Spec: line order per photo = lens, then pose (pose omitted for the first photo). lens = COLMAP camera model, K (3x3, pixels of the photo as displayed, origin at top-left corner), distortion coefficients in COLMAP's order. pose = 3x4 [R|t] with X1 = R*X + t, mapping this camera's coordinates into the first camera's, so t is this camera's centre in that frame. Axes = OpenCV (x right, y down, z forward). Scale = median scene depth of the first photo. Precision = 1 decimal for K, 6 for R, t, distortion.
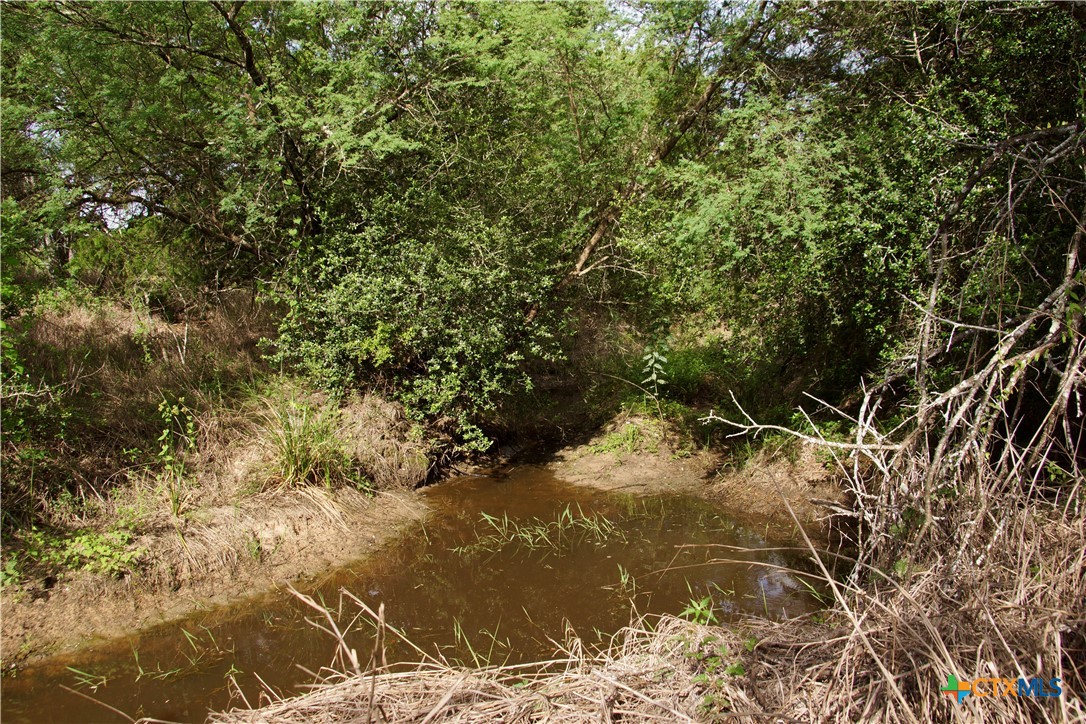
lens RADIAL K [[836.7, 0, 543.0], [0, 836.7, 362.0], [0, 0, 1]] dist [-0.192504, 0.136286]
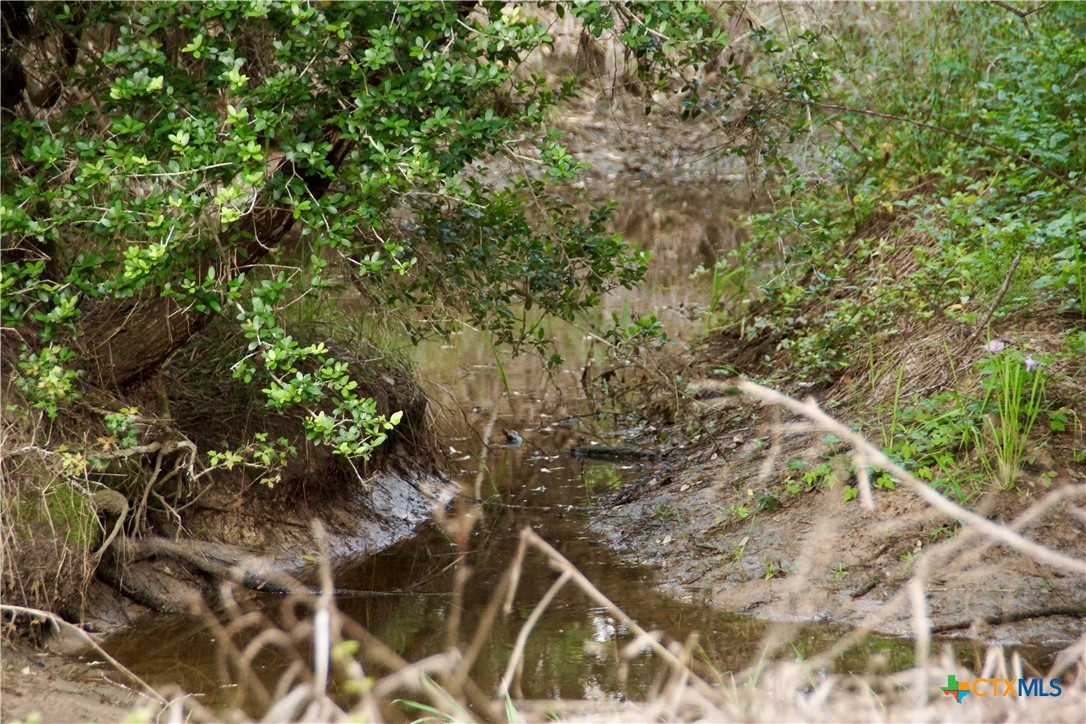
lens RADIAL K [[6907.5, 0, 543.0], [0, 6907.5, 362.0], [0, 0, 1]] dist [2.542234, 3.051392]
pose [[0.998952, -0.004964, 0.045500, -0.106313], [0.002904, 0.998972, 0.045244, -0.003093], [-0.045678, -0.045064, 0.997939, -0.858975]]
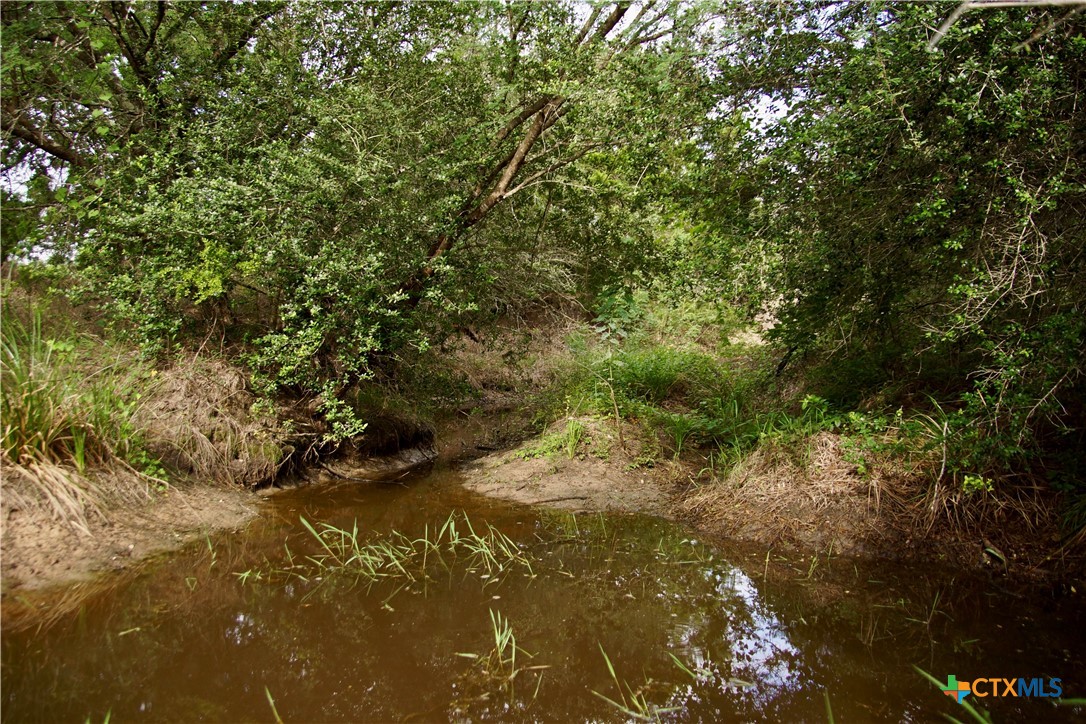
lens RADIAL K [[836.7, 0, 543.0], [0, 836.7, 362.0], [0, 0, 1]] dist [-0.192504, 0.136286]
pose [[0.998992, 0.039483, 0.021339, 0.068822], [-0.038244, 0.997718, -0.055641, 0.075326], [-0.023487, 0.054768, 0.998223, 0.306178]]
